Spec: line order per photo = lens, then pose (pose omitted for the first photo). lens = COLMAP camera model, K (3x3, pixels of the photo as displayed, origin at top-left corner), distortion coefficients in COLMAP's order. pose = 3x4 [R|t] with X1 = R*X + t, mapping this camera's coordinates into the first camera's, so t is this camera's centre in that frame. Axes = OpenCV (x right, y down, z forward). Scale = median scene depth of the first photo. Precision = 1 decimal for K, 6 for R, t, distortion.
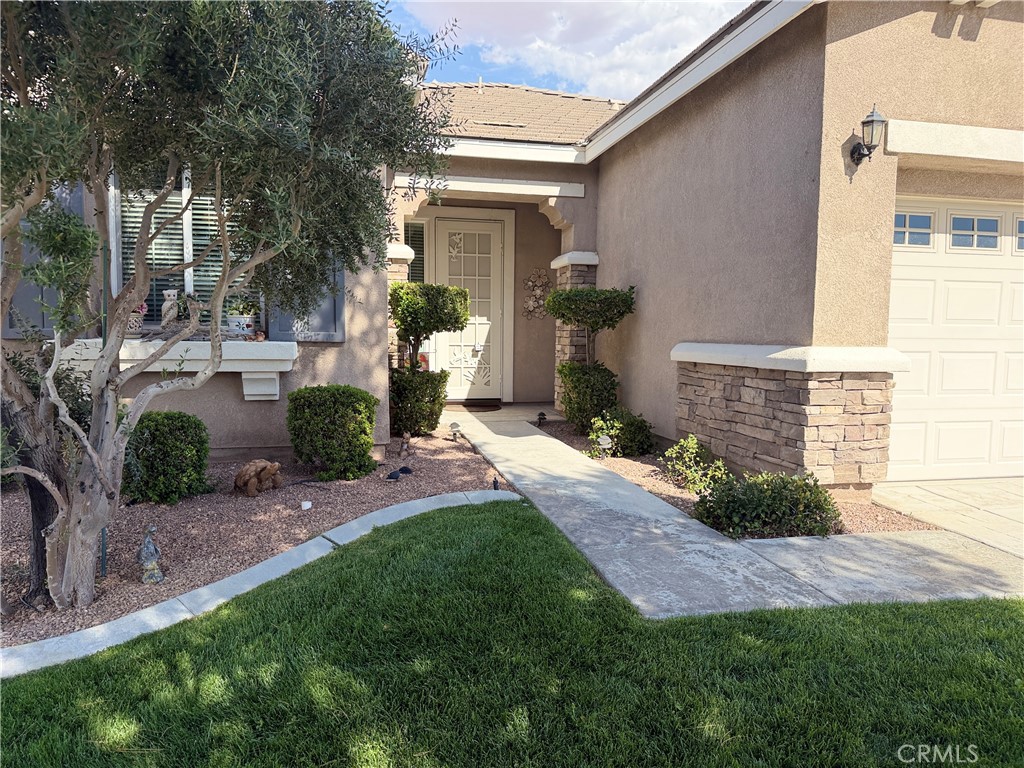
lens RADIAL K [[716.1, 0, 512.0], [0, 716.1, 384.0], [0, 0, 1]] dist [0.179146, -0.380657]
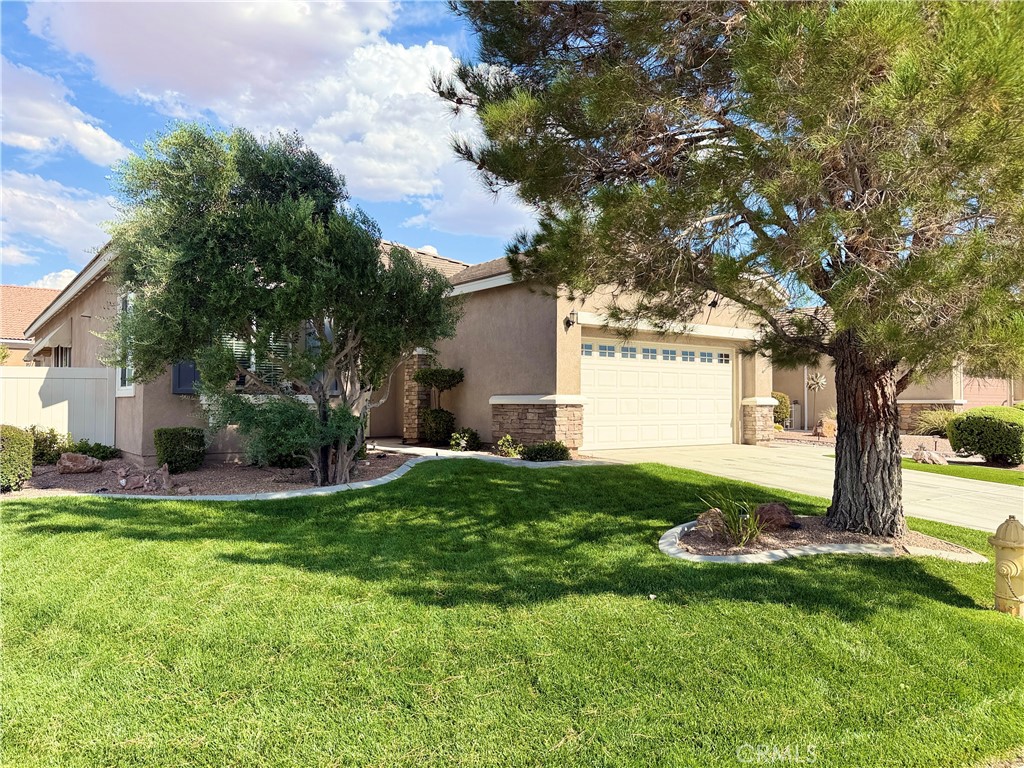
lens RADIAL K [[718.2, 0, 512.0], [0, 718.2, 384.0], [0, 0, 1]] dist [0.075509, -0.101510]
pose [[0.908302, 0.003229, 0.418302, -0.711140], [0.037597, 0.995293, -0.089323, 0.117714], [-0.416622, 0.096859, 0.903905, -1.111081]]
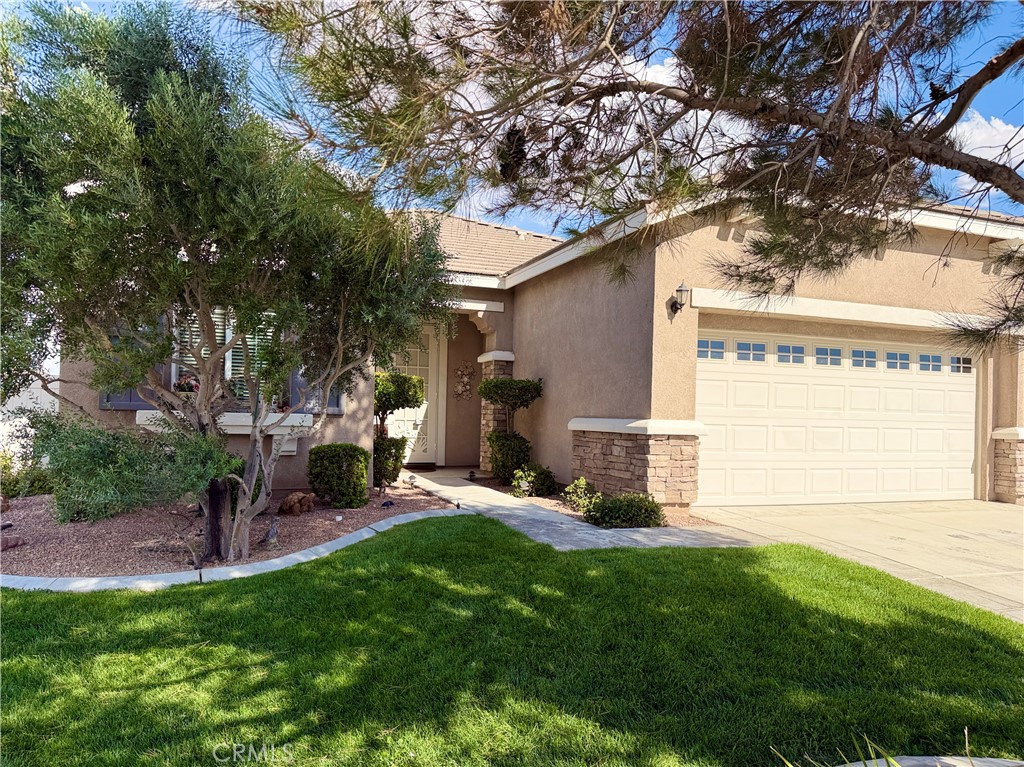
lens RADIAL K [[727.8, 0, 509.8], [0, 727.8, 401.2], [0, 0, 1]] dist [0.122492, -0.218909]
pose [[0.989638, 0.014349, 0.142864, -0.129333], [-0.001417, 0.995921, -0.090218, 0.050936], [-0.143576, 0.089080, 0.985622, -0.528972]]
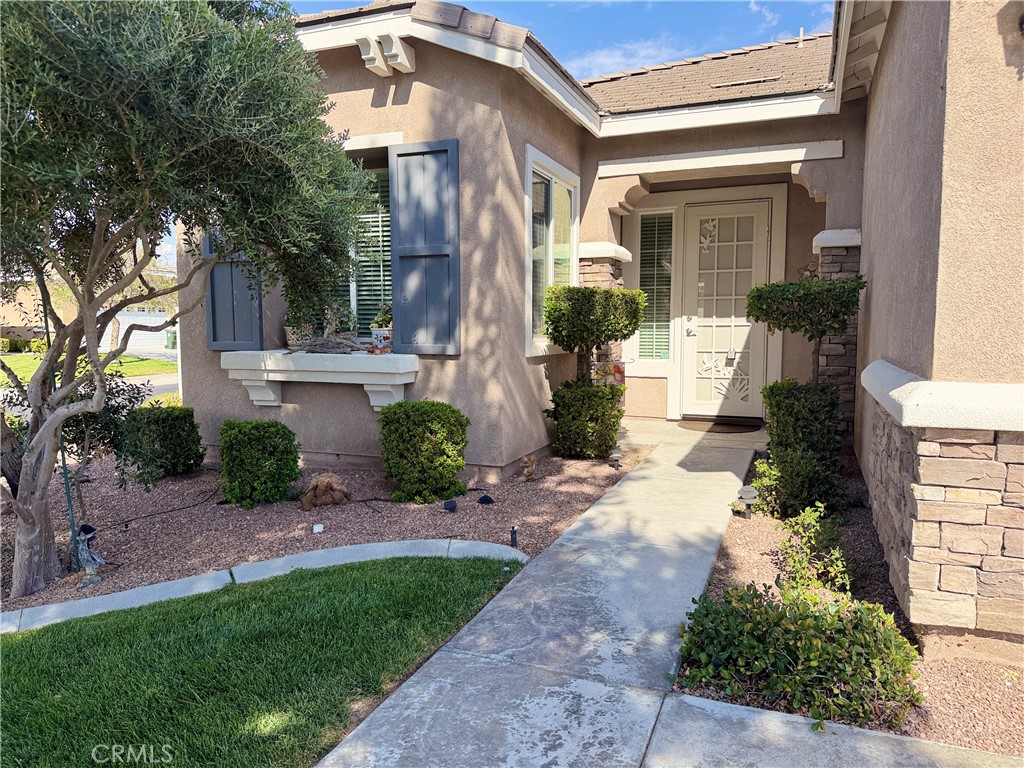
lens RADIAL K [[721.1, 0, 514.2], [0, 721.1, 382.5], [0, 0, 1]] dist [0.063060, -0.085220]
pose [[0.819880, 0.033328, -0.571564, 0.407814], [-0.030145, 0.999432, 0.015036, -0.042743], [0.571741, 0.004902, 0.820419, 0.304040]]
